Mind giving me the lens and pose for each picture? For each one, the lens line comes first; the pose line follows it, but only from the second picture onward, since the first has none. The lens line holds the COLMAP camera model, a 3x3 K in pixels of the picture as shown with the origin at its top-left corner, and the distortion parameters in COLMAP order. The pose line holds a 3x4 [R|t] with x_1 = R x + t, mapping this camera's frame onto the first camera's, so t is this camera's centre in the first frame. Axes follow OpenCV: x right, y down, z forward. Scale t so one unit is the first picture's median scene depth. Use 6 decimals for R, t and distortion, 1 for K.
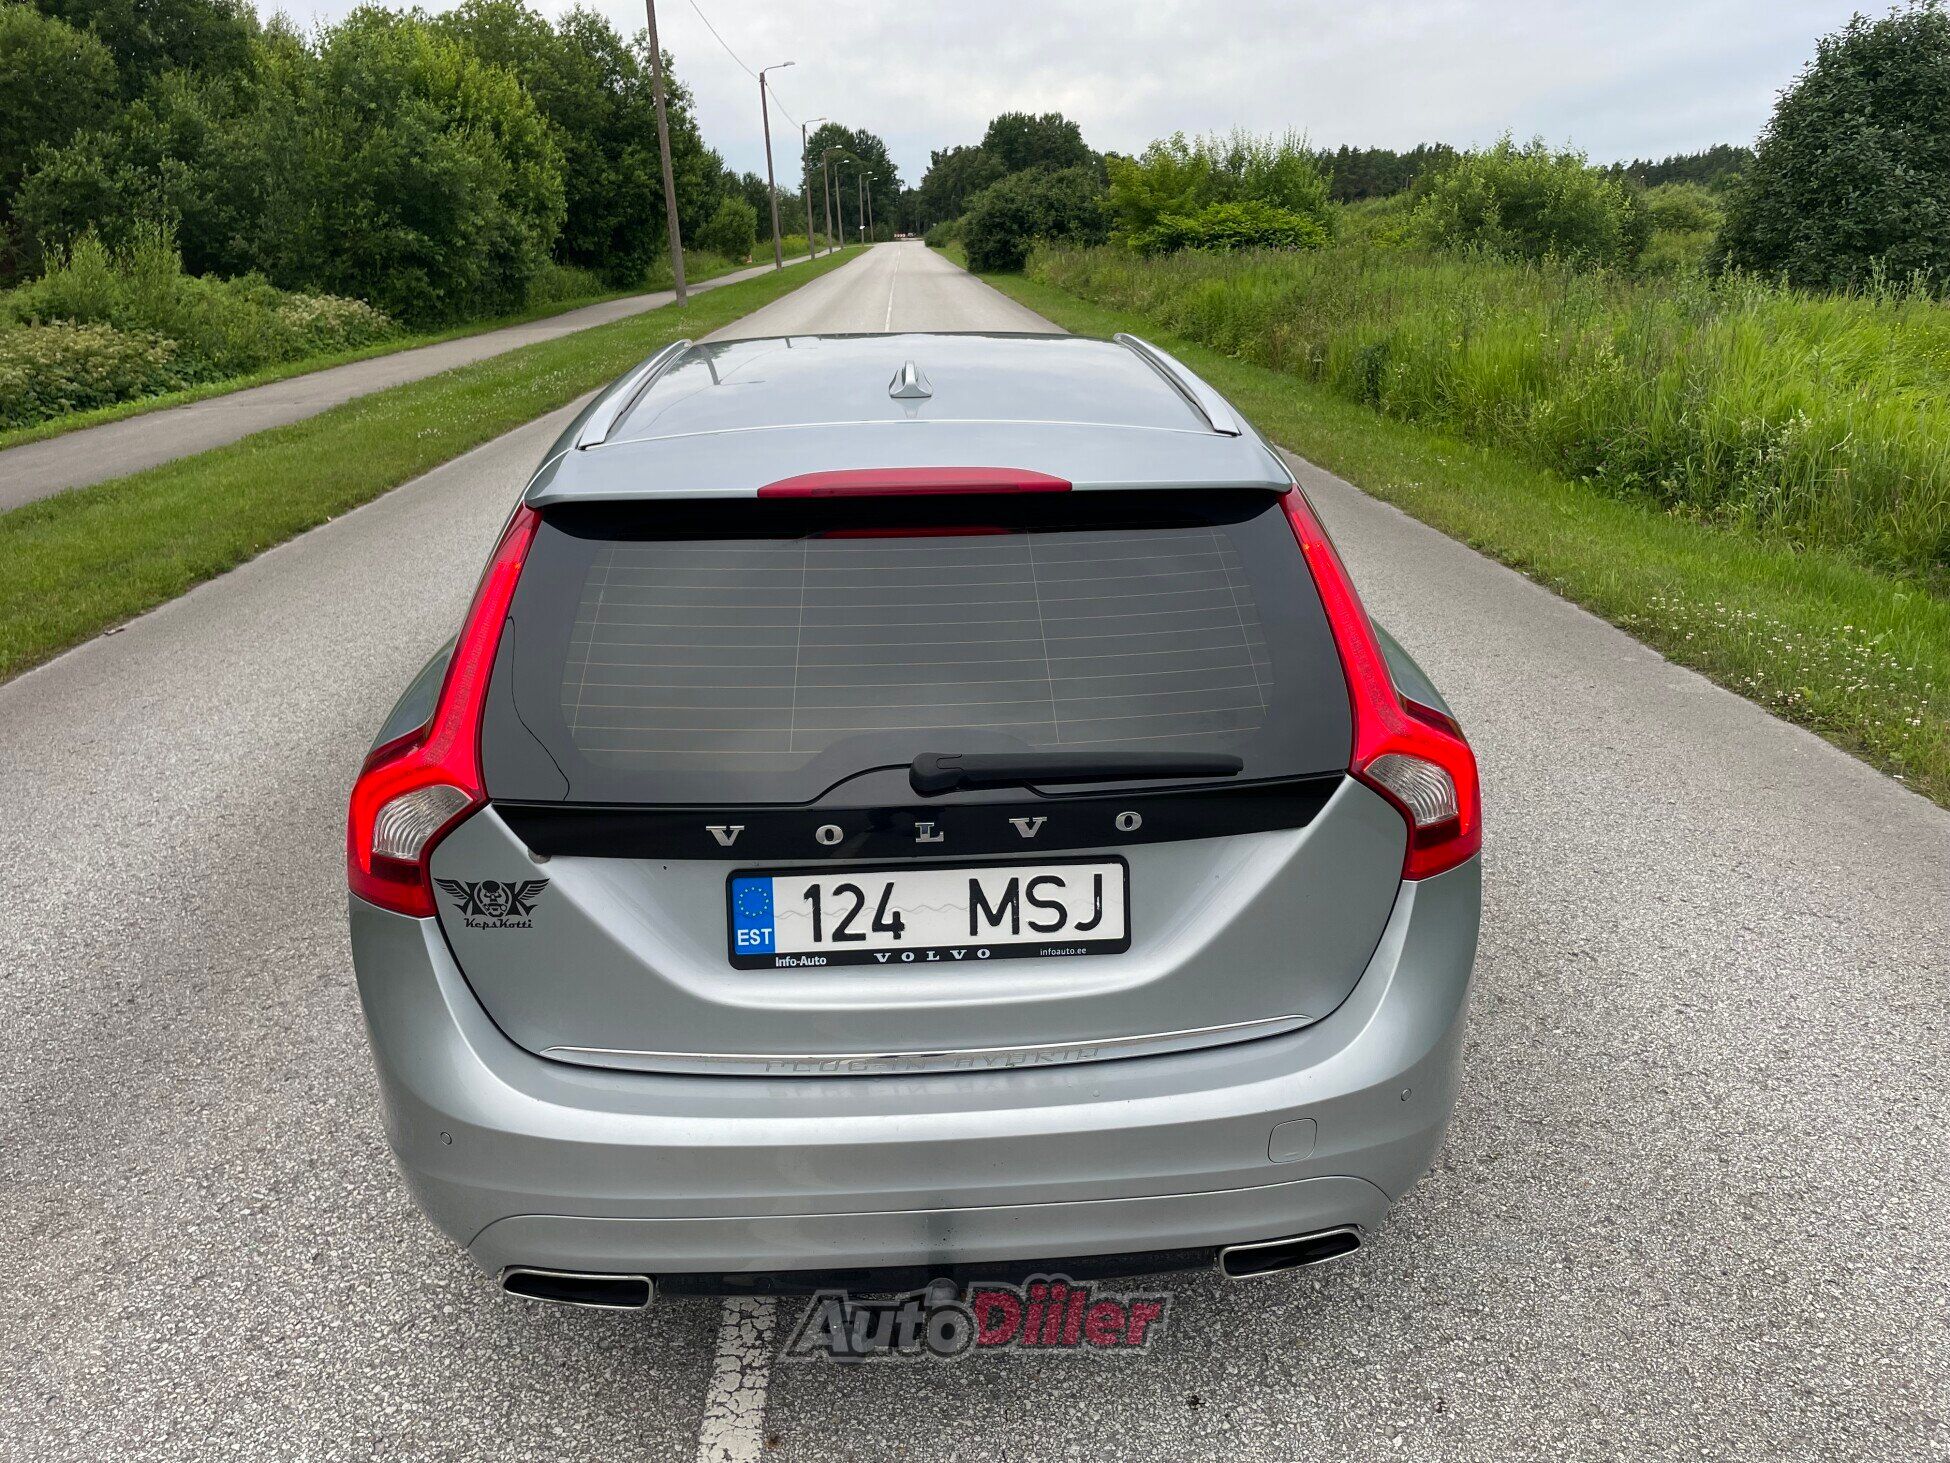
lens RADIAL K [[1488.4, 0, 975.0], [0, 1488.4, 731.5], [0, 0, 1]] dist [0.066926, -0.082104]
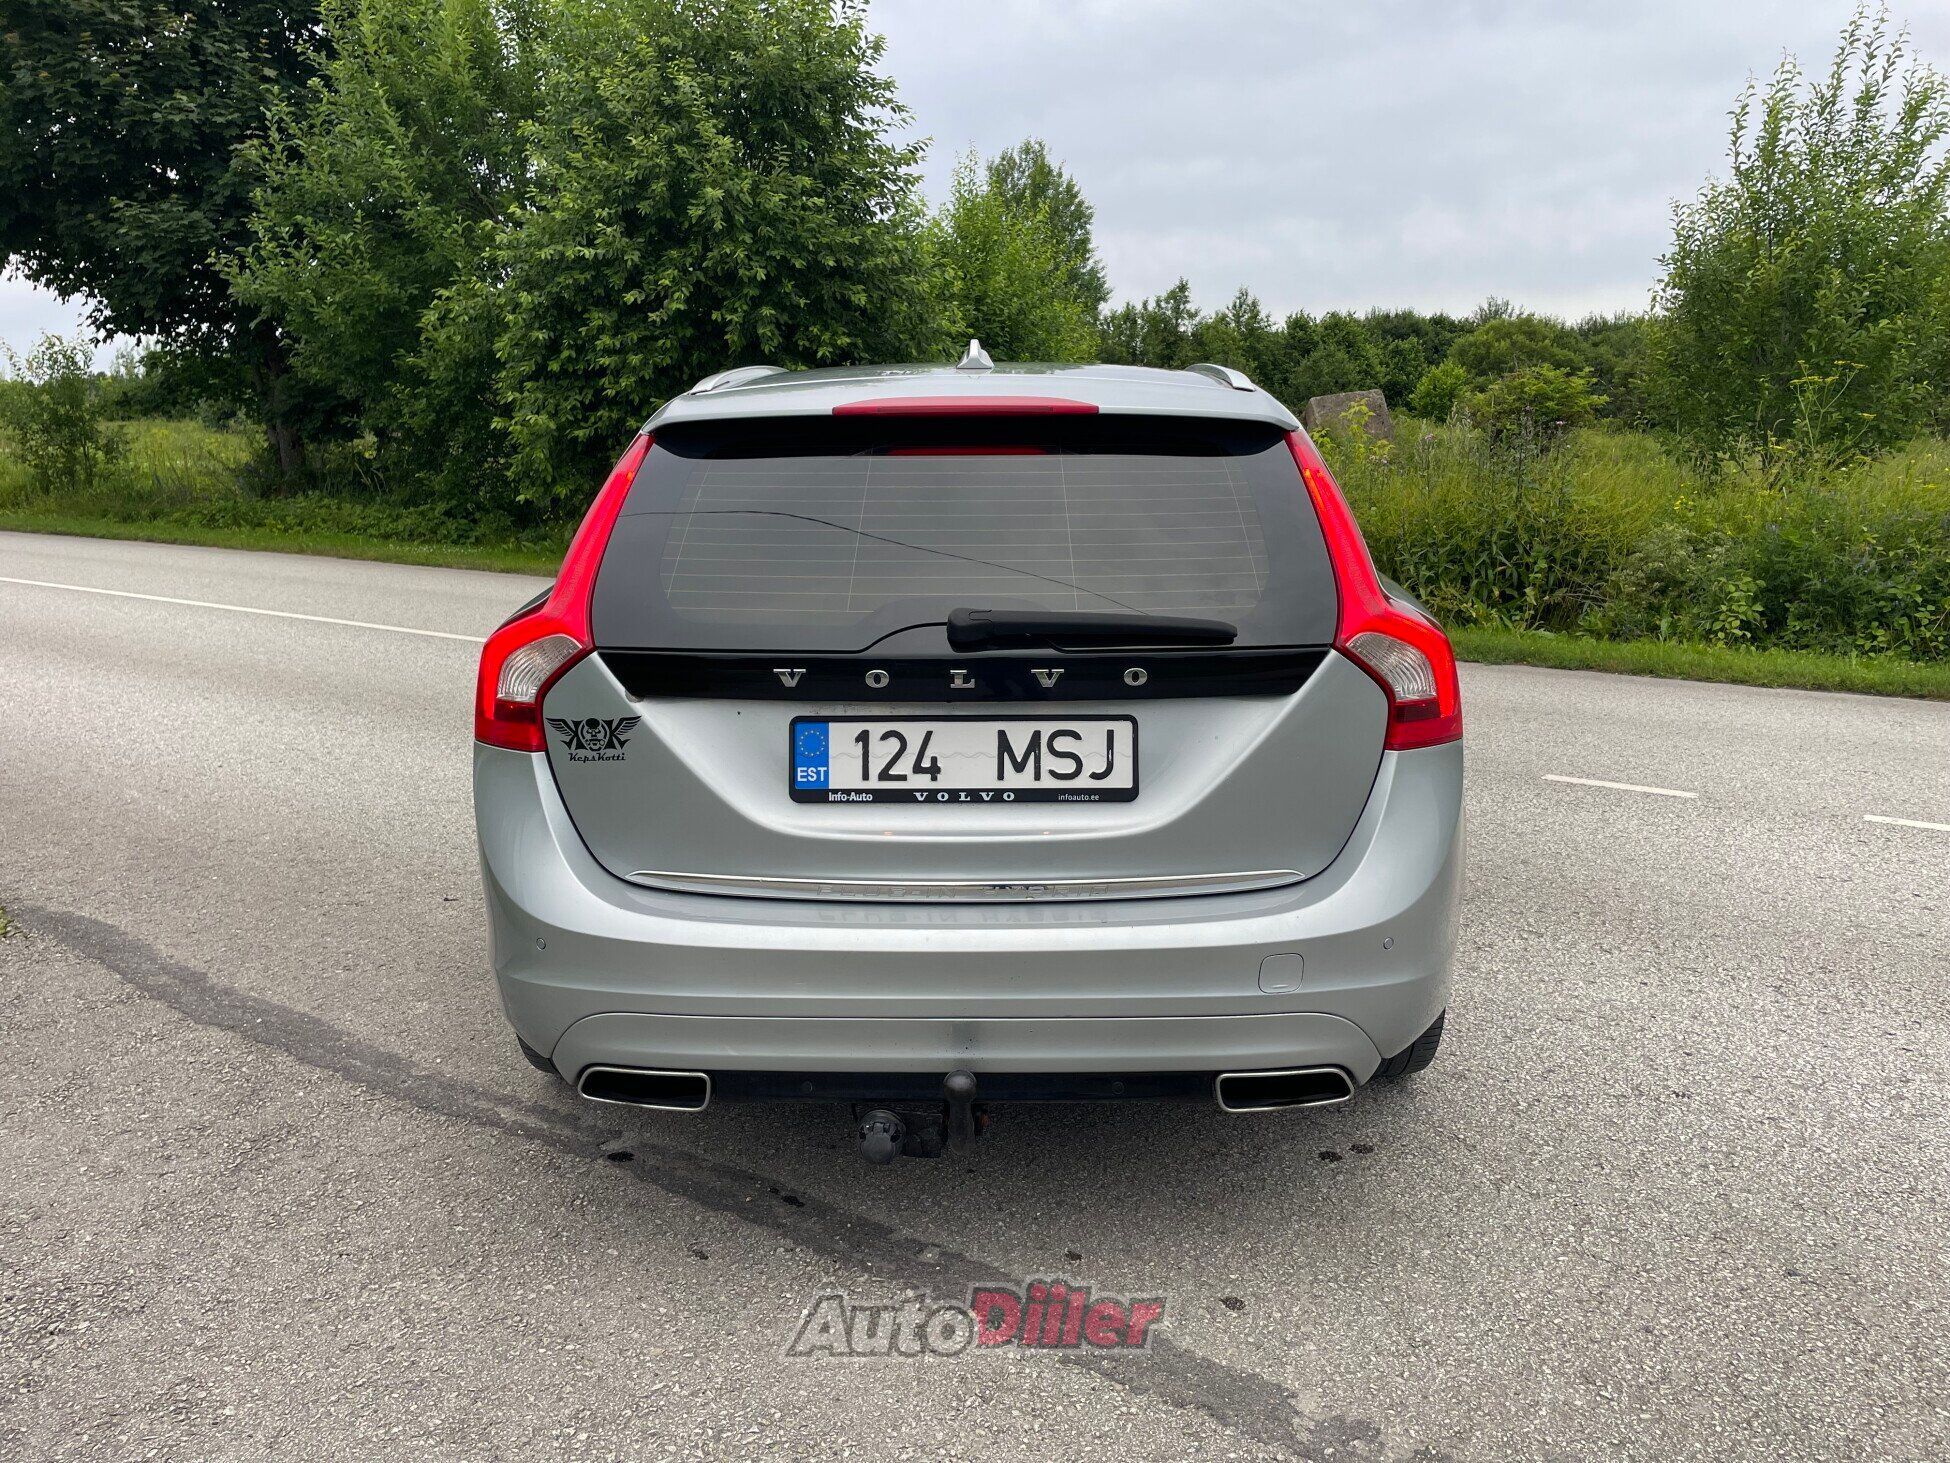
lens RADIAL K [[1479.5, 0, 975.0], [0, 1479.5, 731.5], [0, 0, 1]] dist [0.084673, -0.092402]
pose [[0.996919, 0.023526, -0.074833, 0.063938], [-0.032205, 0.992612, -0.116982, 0.233501], [0.071528, 0.119031, 0.990311, -0.135537]]
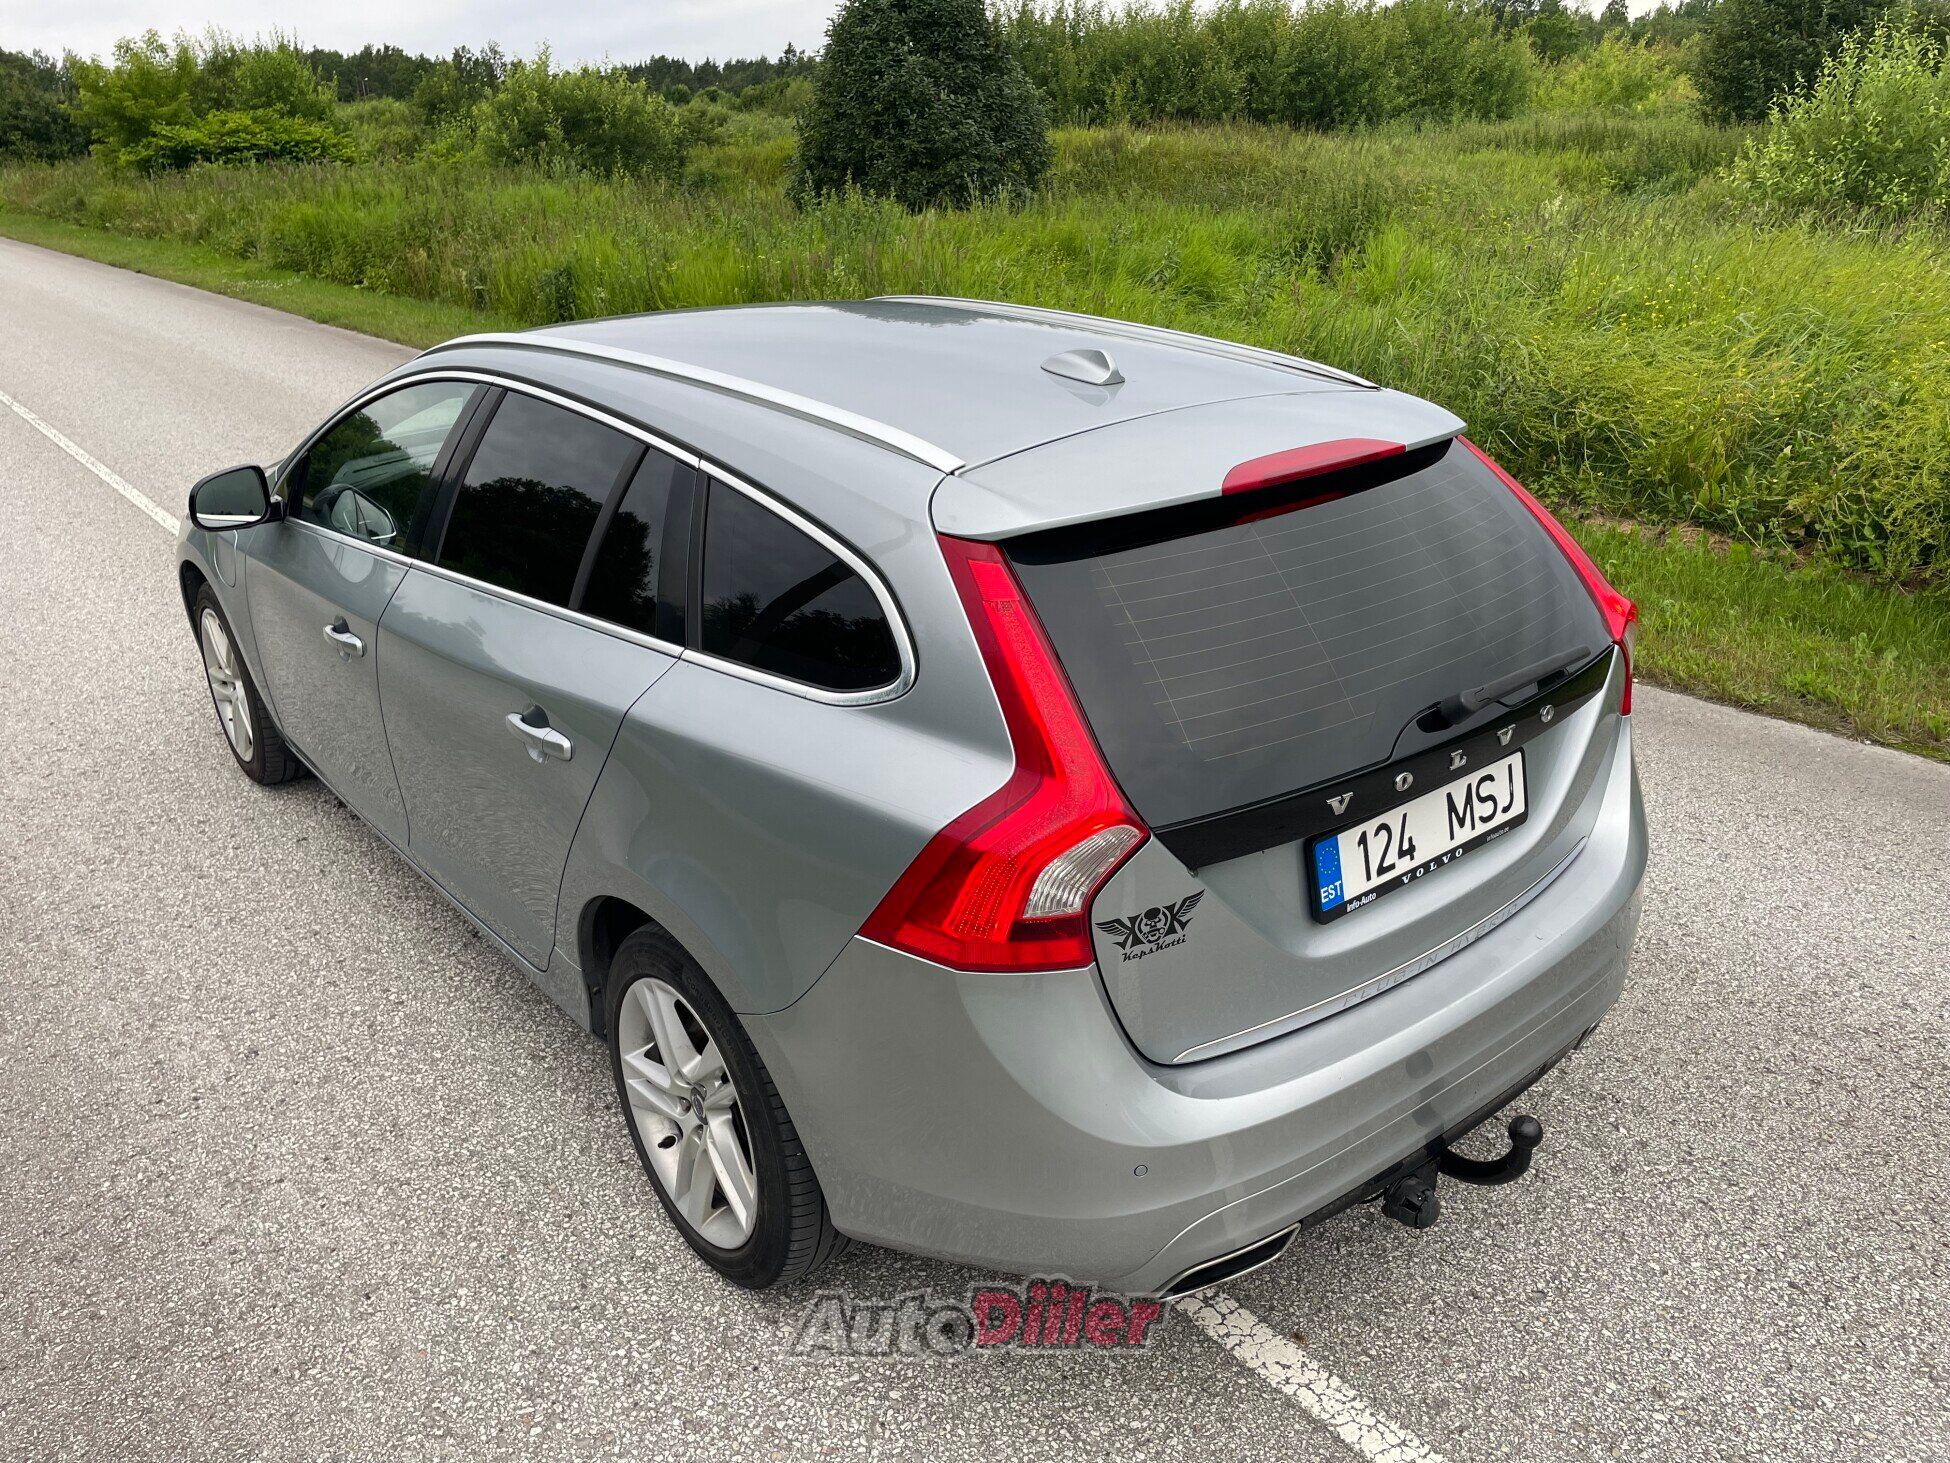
lens RADIAL K [[1479.5, 0, 975.0], [0, 1479.5, 731.5], [0, 0, 1]] dist [0.084673, -0.092402]
pose [[0.813705, -0.220873, 0.537680, -0.917441], [0.191377, 0.975221, 0.110987, -0.148241], [-0.548871, 0.012589, 0.835812, 0.224592]]
